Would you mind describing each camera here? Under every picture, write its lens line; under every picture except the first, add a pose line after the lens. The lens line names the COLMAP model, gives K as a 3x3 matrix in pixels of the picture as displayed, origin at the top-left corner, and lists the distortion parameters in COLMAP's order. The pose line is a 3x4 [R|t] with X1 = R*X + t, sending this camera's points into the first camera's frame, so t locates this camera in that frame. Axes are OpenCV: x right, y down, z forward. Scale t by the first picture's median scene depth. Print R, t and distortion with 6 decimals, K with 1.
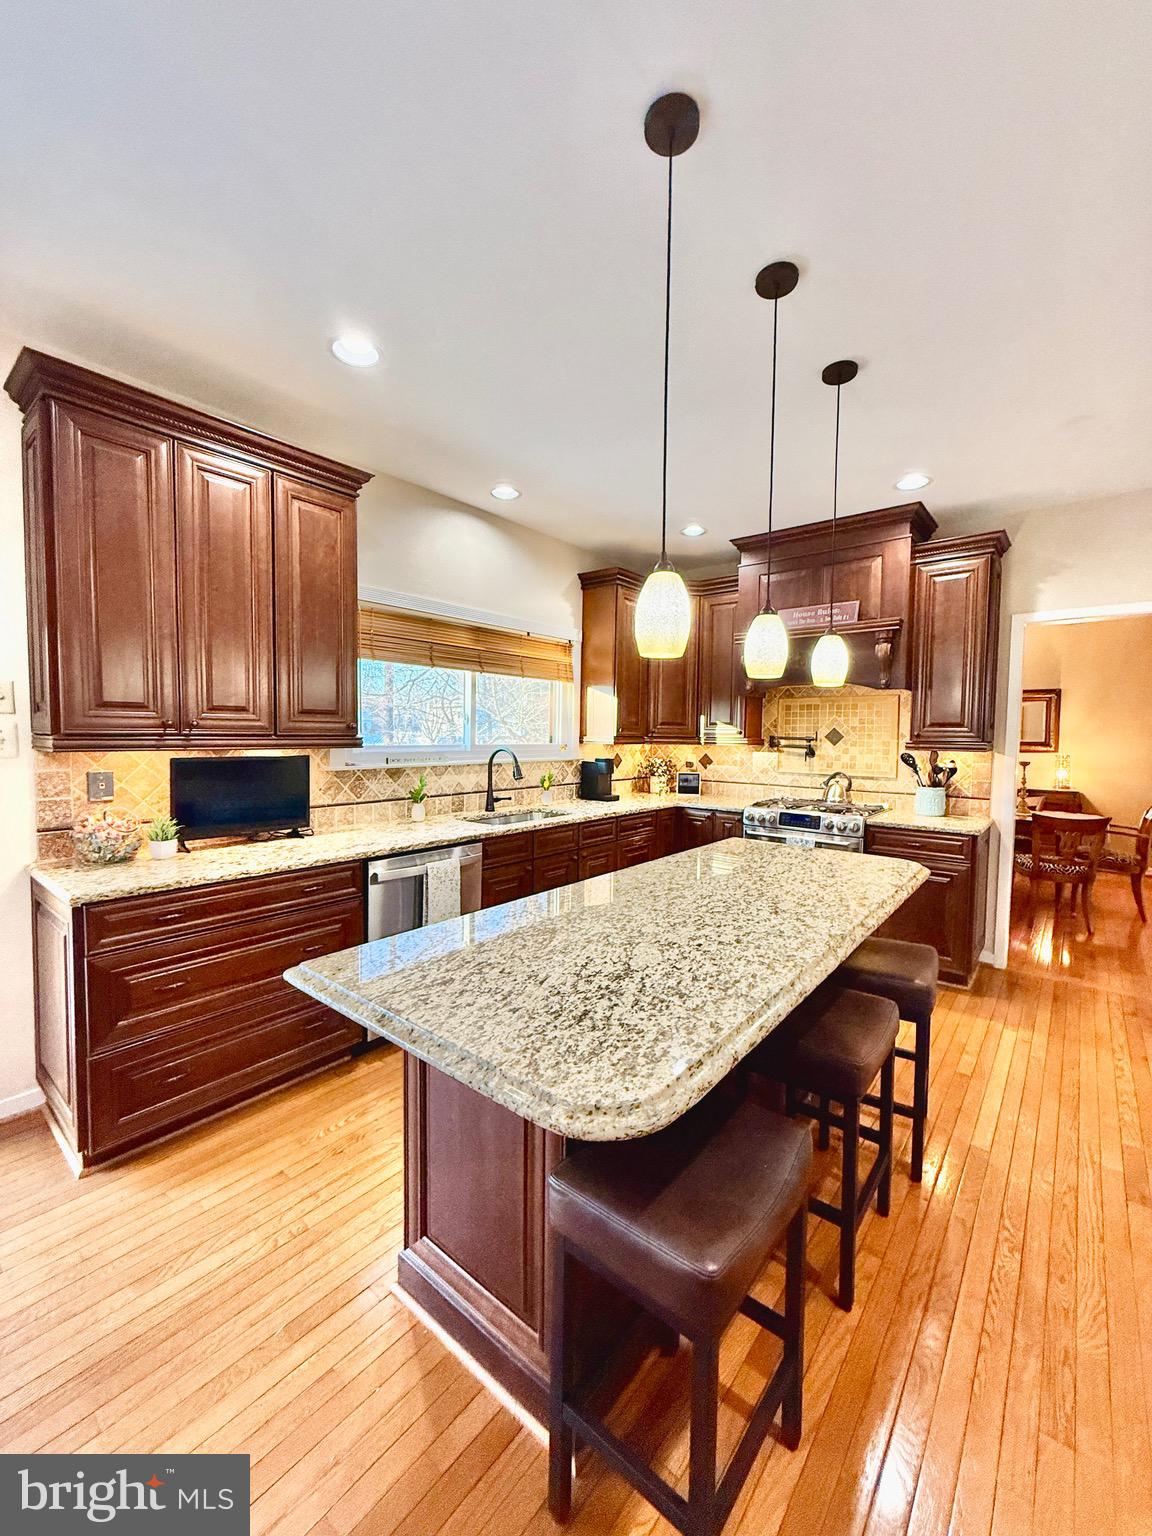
lens RADIAL K [[617.4, 0, 578.2], [0, 617.4, 764.3], [0, 0, 1]] dist [0.002084, 0.000273]
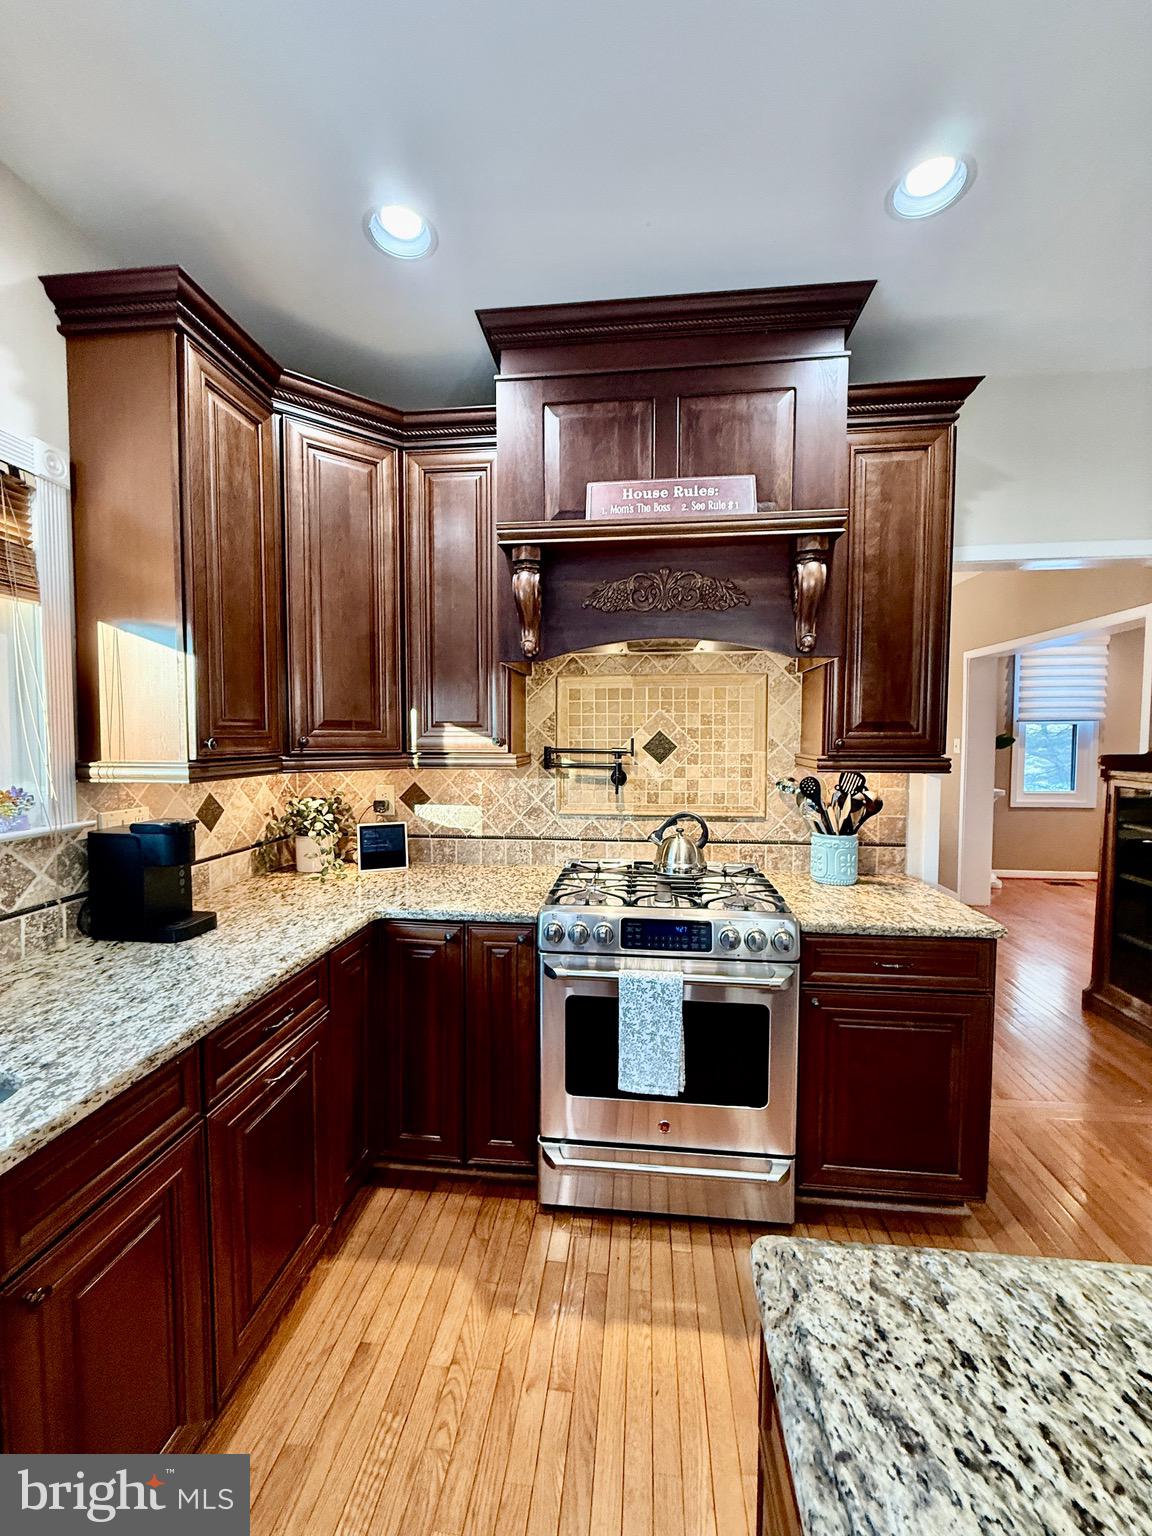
lens RADIAL K [[608.9, 0, 580.5], [0, 608.9, 764.3], [0, 0, 1]] dist [-0.000986, 0.000619]
pose [[0.834458, -0.038917, 0.549696, 0.056095], [0.037946, 0.999193, 0.013137, -0.041385], [-0.549764, 0.009897, 0.835262, 0.614622]]
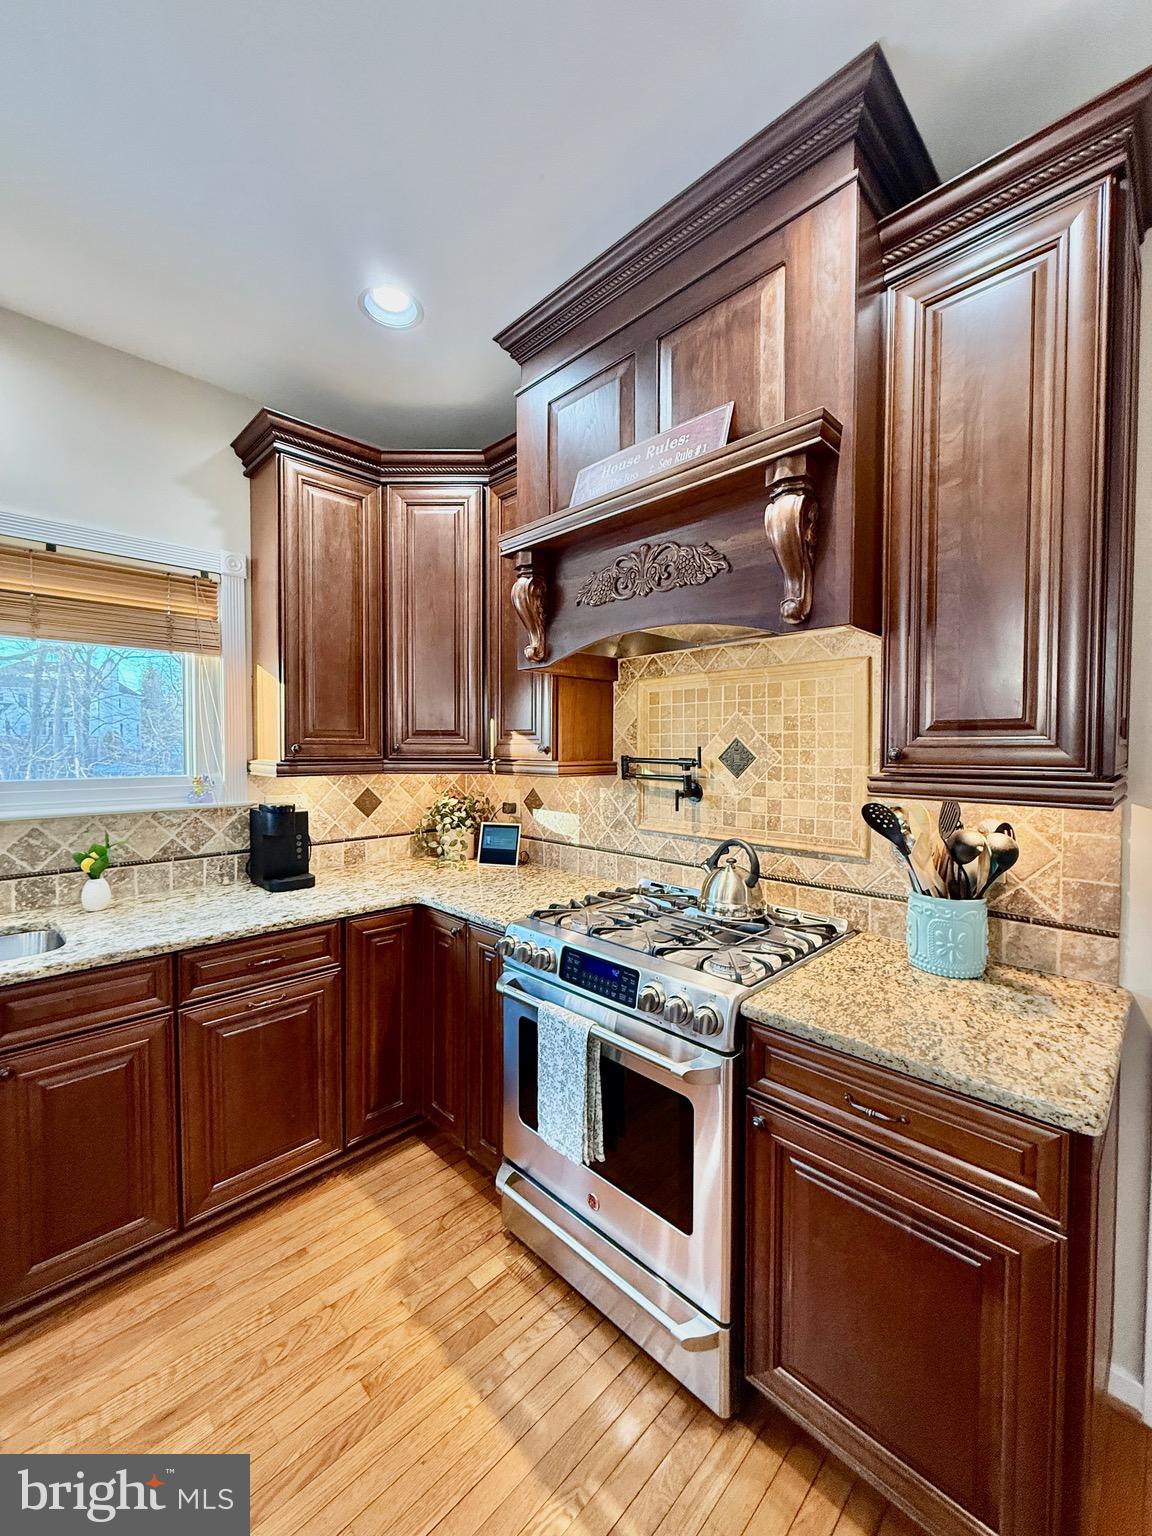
lens RADIAL K [[608.9, 0, 580.5], [0, 608.9, 764.3], [0, 0, 1]] dist [-0.000986, 0.000619]
pose [[0.995522, -0.006508, -0.094309, 0.361764], [0.004429, 0.999743, -0.022228, -0.032127], [0.094429, 0.021711, 0.995295, 0.573112]]
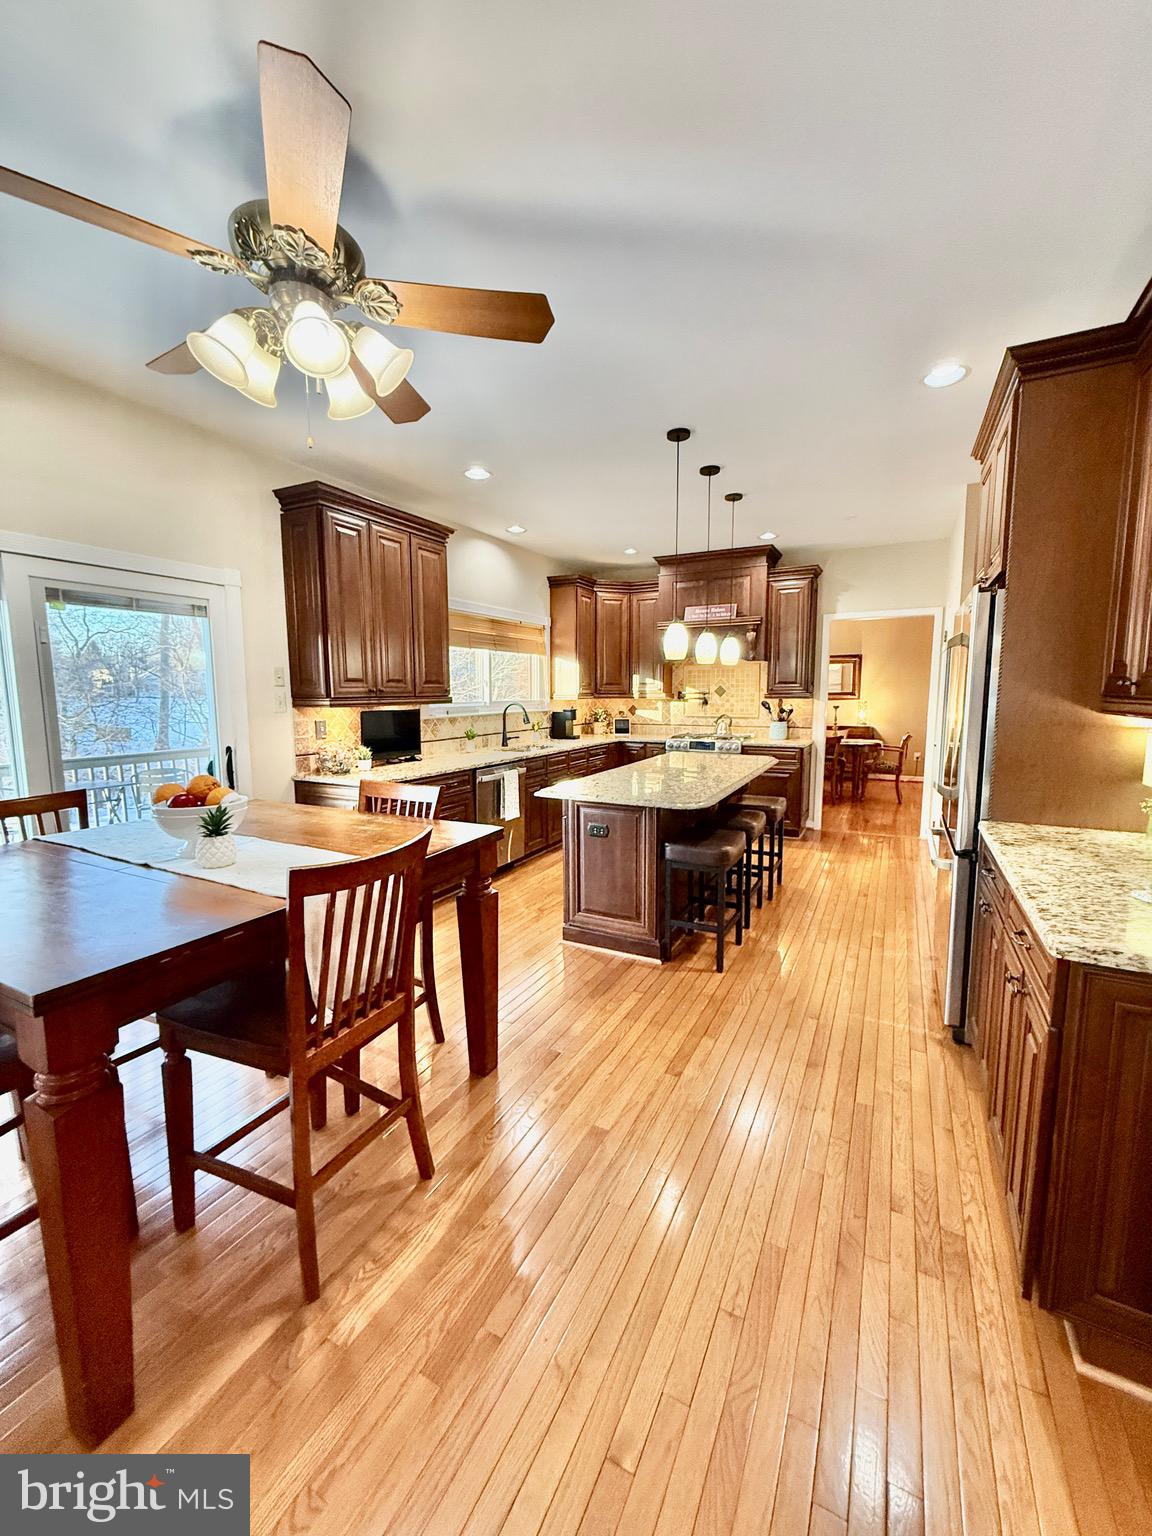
lens RADIAL K [[608.9, 0, 580.5], [0, 608.9, 764.3], [0, 0, 1]] dist [-0.000986, 0.000619]
pose [[0.978447, -0.041485, 0.202286, -0.240855], [0.027213, 0.996973, 0.072831, 0.016627], [-0.204695, -0.065757, 0.976614, -0.417538]]
